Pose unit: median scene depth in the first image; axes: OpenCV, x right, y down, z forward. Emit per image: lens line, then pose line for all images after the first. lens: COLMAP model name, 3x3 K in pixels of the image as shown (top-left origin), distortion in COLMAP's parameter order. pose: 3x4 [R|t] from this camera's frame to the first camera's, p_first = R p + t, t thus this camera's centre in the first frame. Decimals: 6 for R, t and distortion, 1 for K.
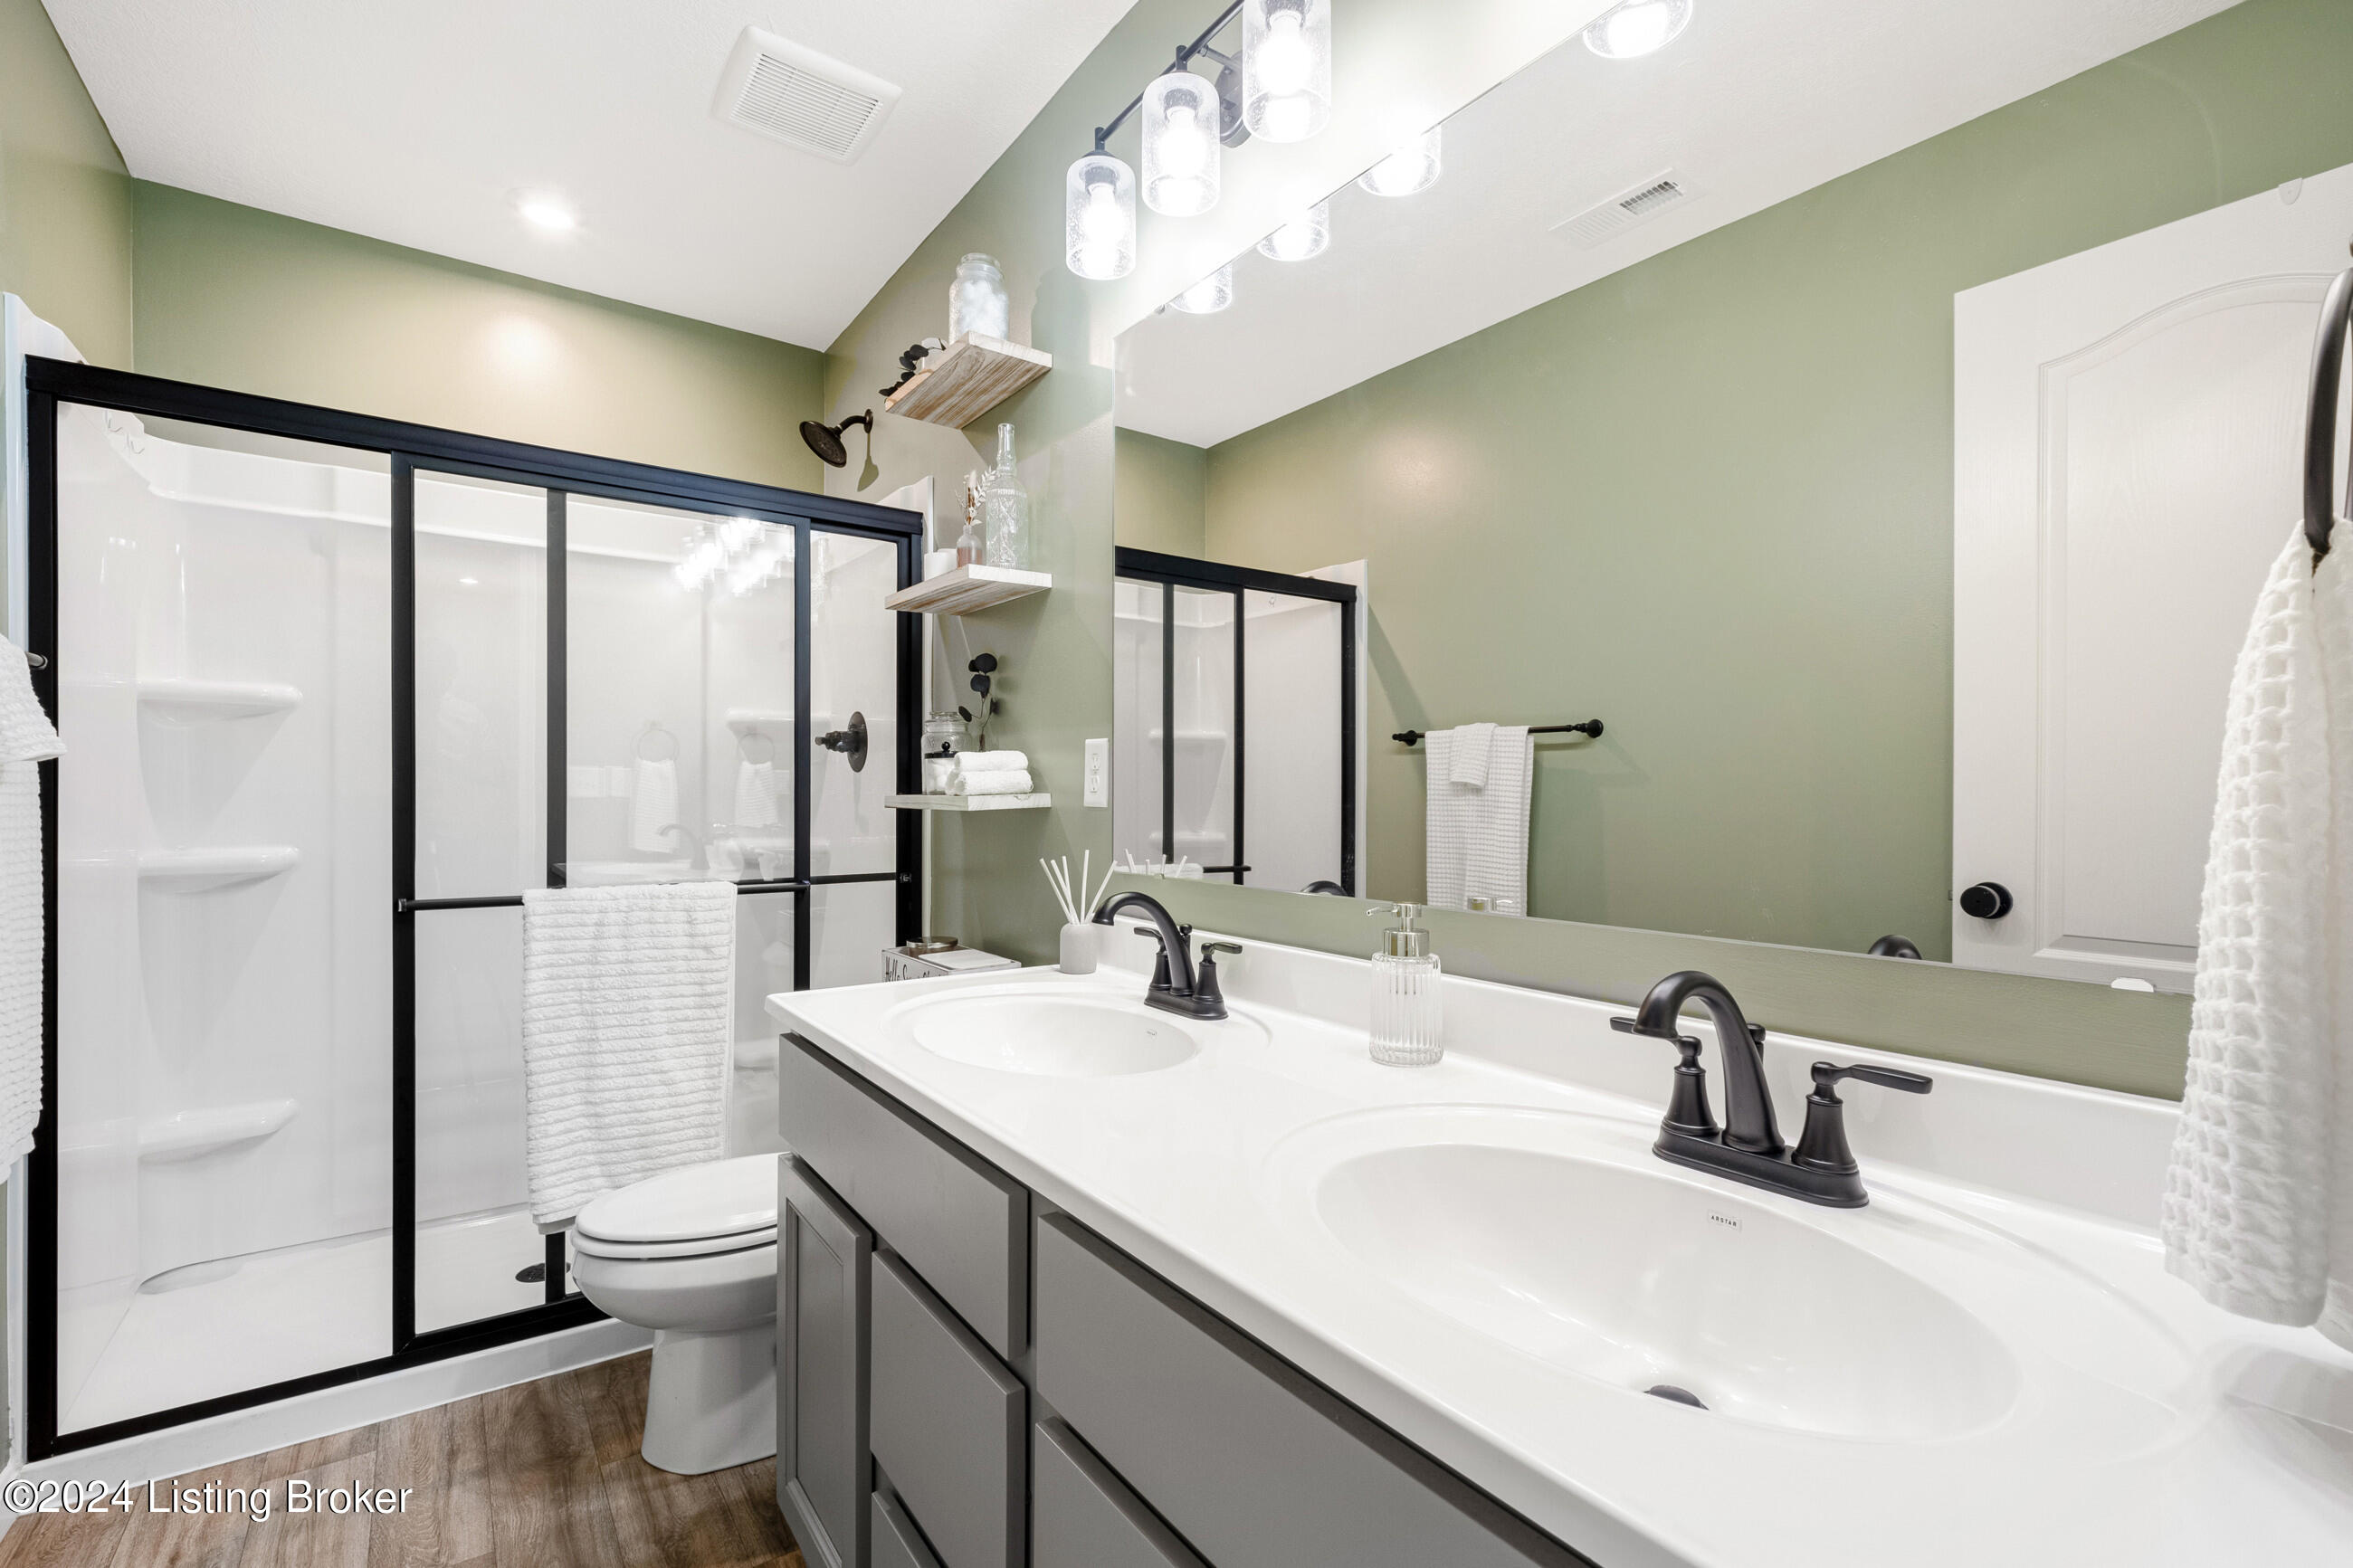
lens RADIAL K [[1012.0, 0, 1172.5], [0, 1012.0, 794.5], [0, 0, 1]] dist [0.005379, -0.005717]
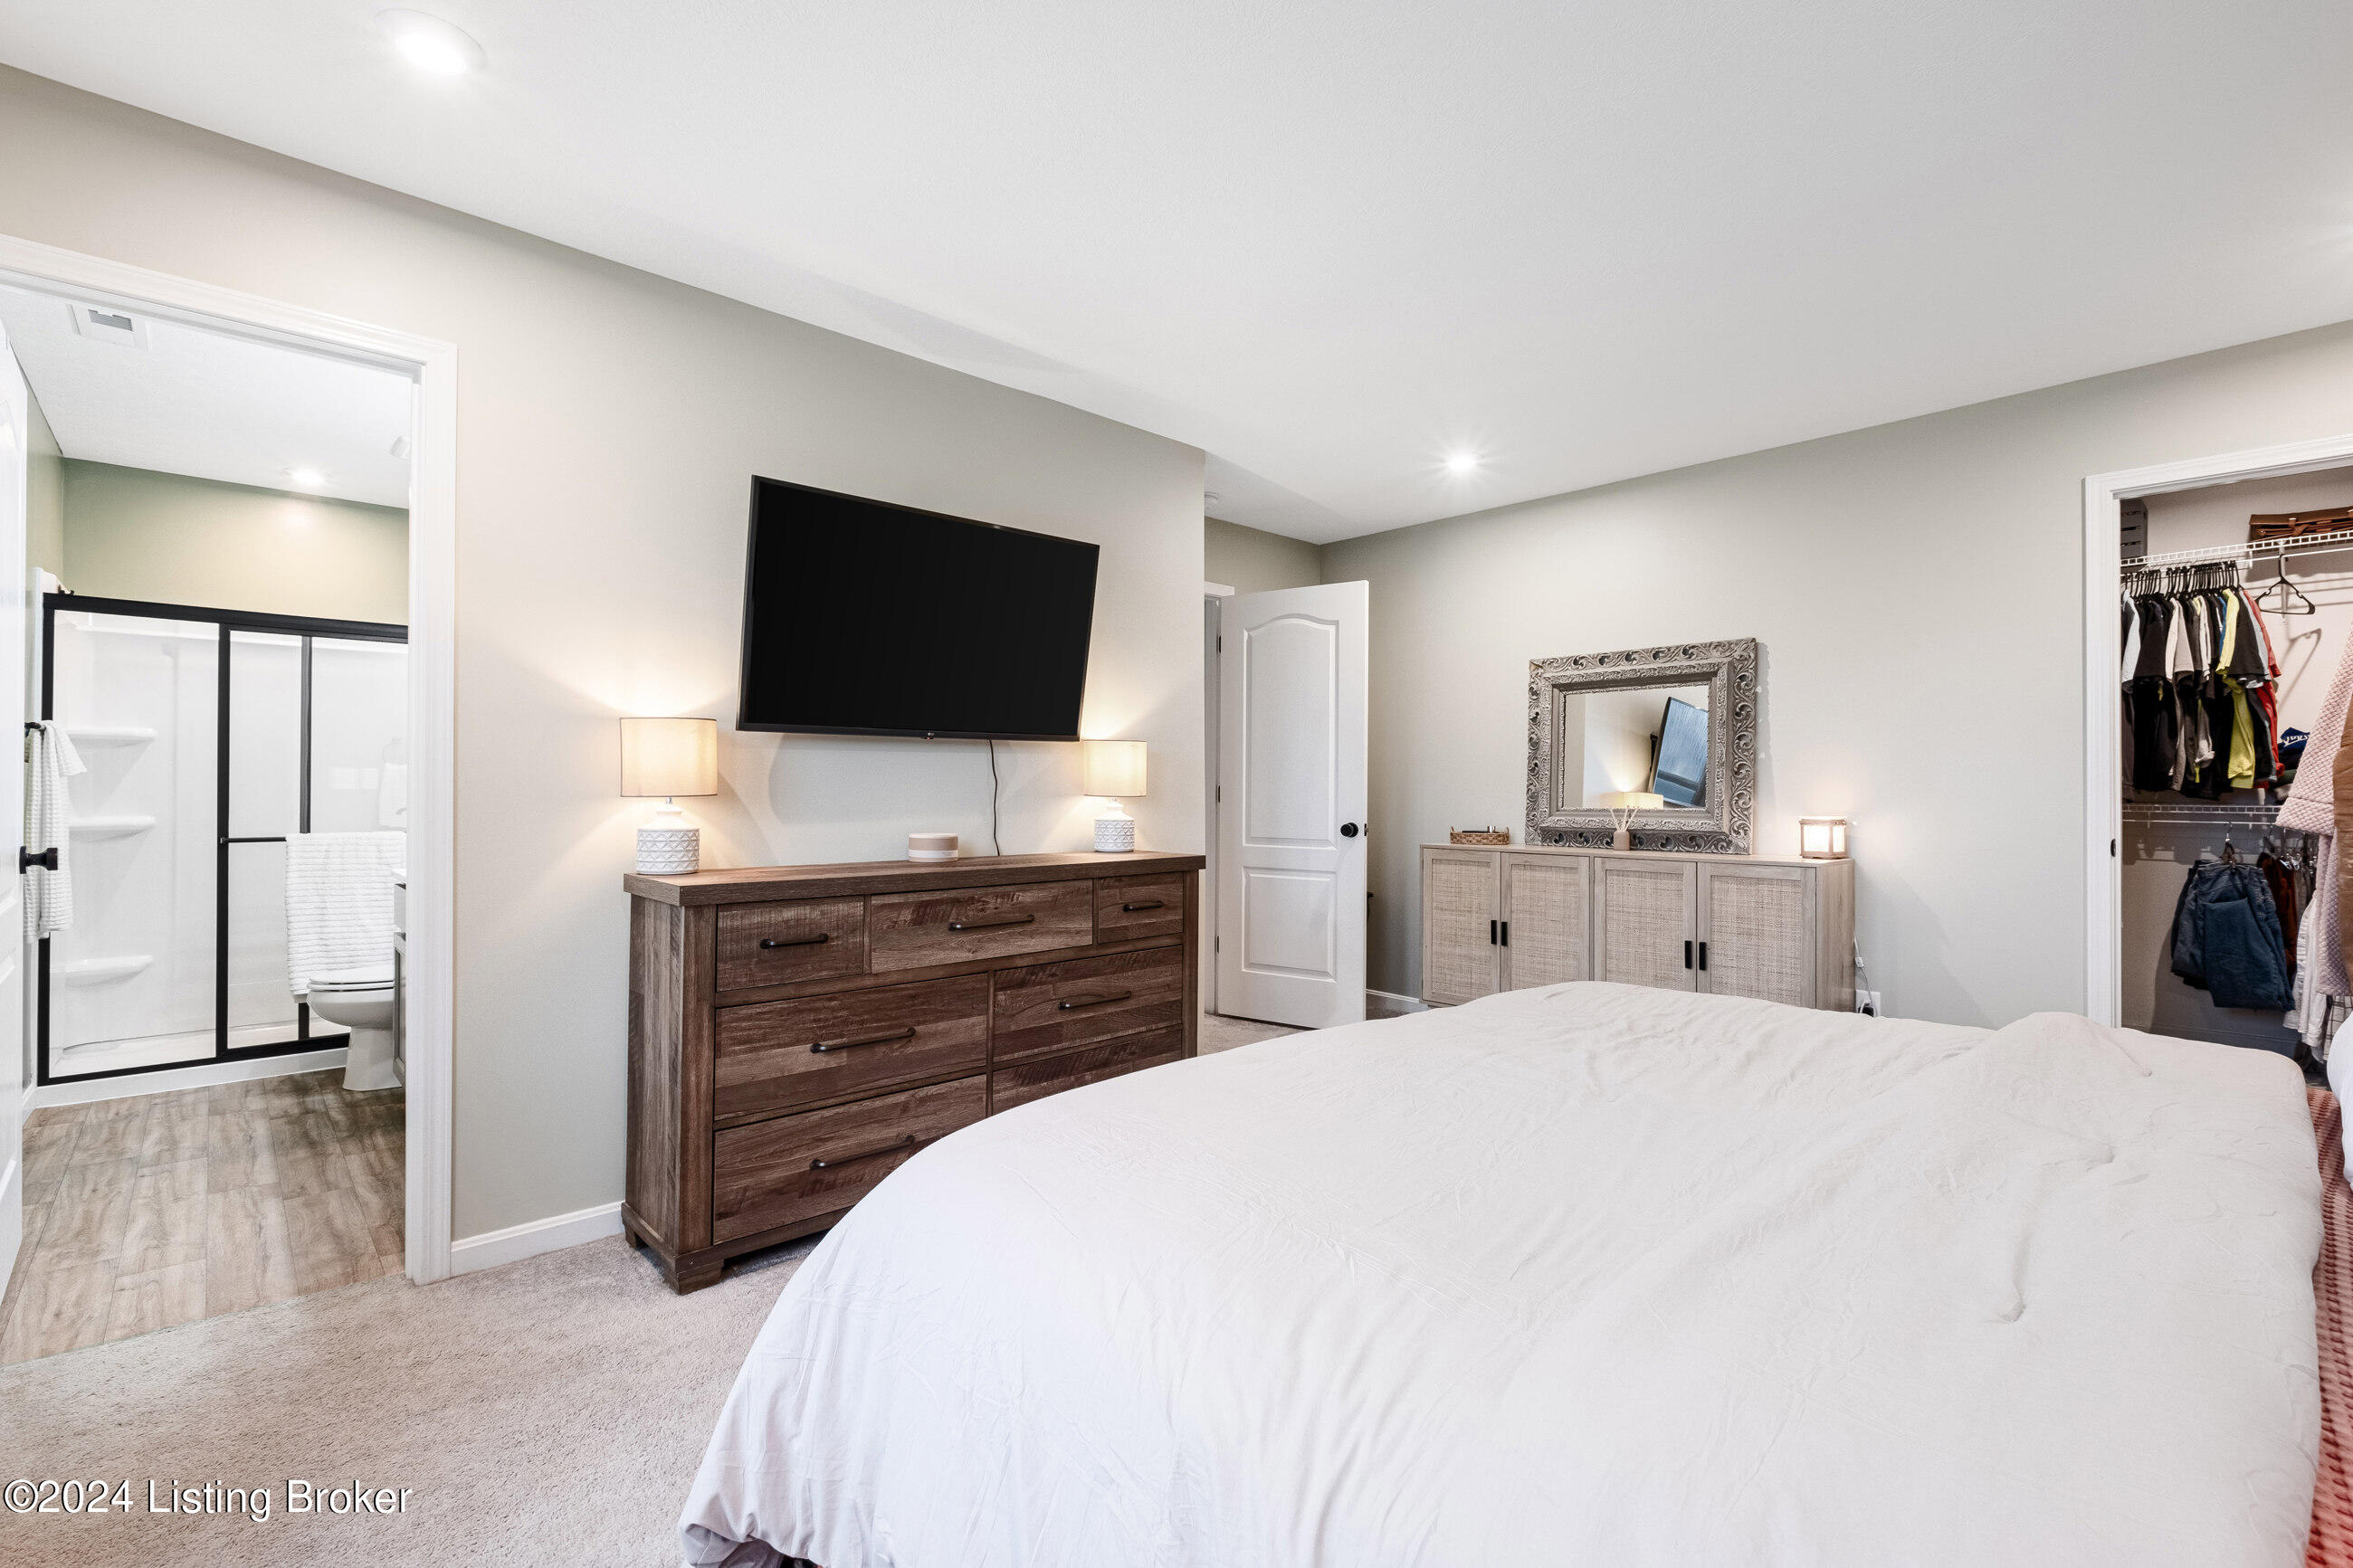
lens RADIAL K [[1012.0, 0, 1179.7], [0, 1012.0, 781.9], [0, 0, 1]] dist [0.005379, -0.005717]
pose [[0.991628, -0.000238, 0.129127, 0.906087], [0.001362, 0.999962, -0.008620, 0.009381], [-0.129120, 0.008724, 0.991591, -1.294650]]
